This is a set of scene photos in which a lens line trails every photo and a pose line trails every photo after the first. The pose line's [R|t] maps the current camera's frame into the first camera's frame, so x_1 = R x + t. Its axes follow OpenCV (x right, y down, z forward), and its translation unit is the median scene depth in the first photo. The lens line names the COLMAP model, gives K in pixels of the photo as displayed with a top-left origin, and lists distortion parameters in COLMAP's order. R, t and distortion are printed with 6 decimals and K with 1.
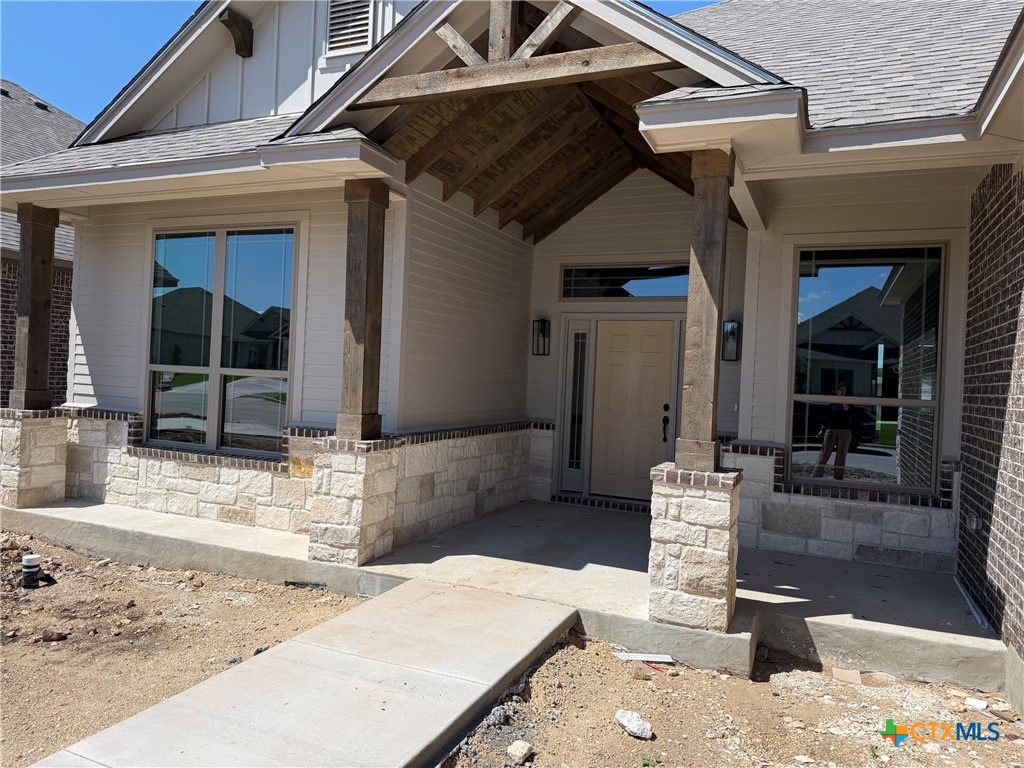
lens RADIAL K [[713.1, 0, 512.0], [0, 713.1, 384.0], [0, 0, 1]] dist [0.103803, -0.160400]
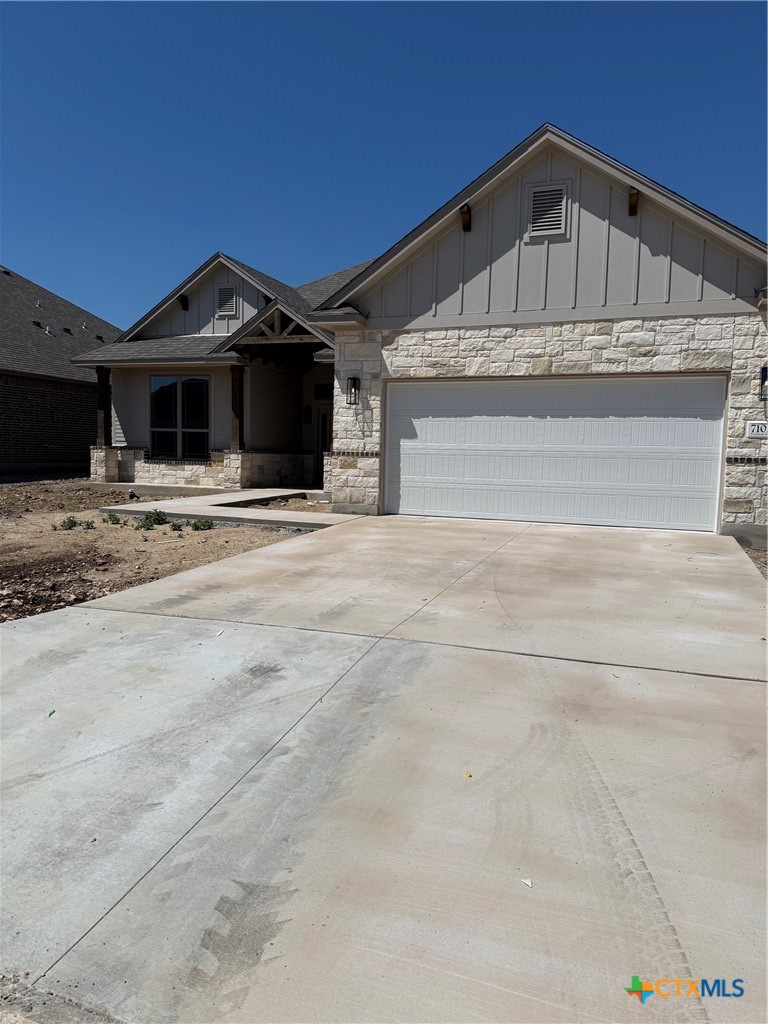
lens RADIAL K [[713.1, 0, 384.0], [0, 713.1, 512.0], [0, 0, 1]] dist [0.103803, -0.160400]
pose [[0.997838, -0.027591, 0.059645, 0.192753], [0.022934, 0.996736, 0.077400, 0.103531], [-0.061586, -0.075865, 0.995214, -1.853285]]
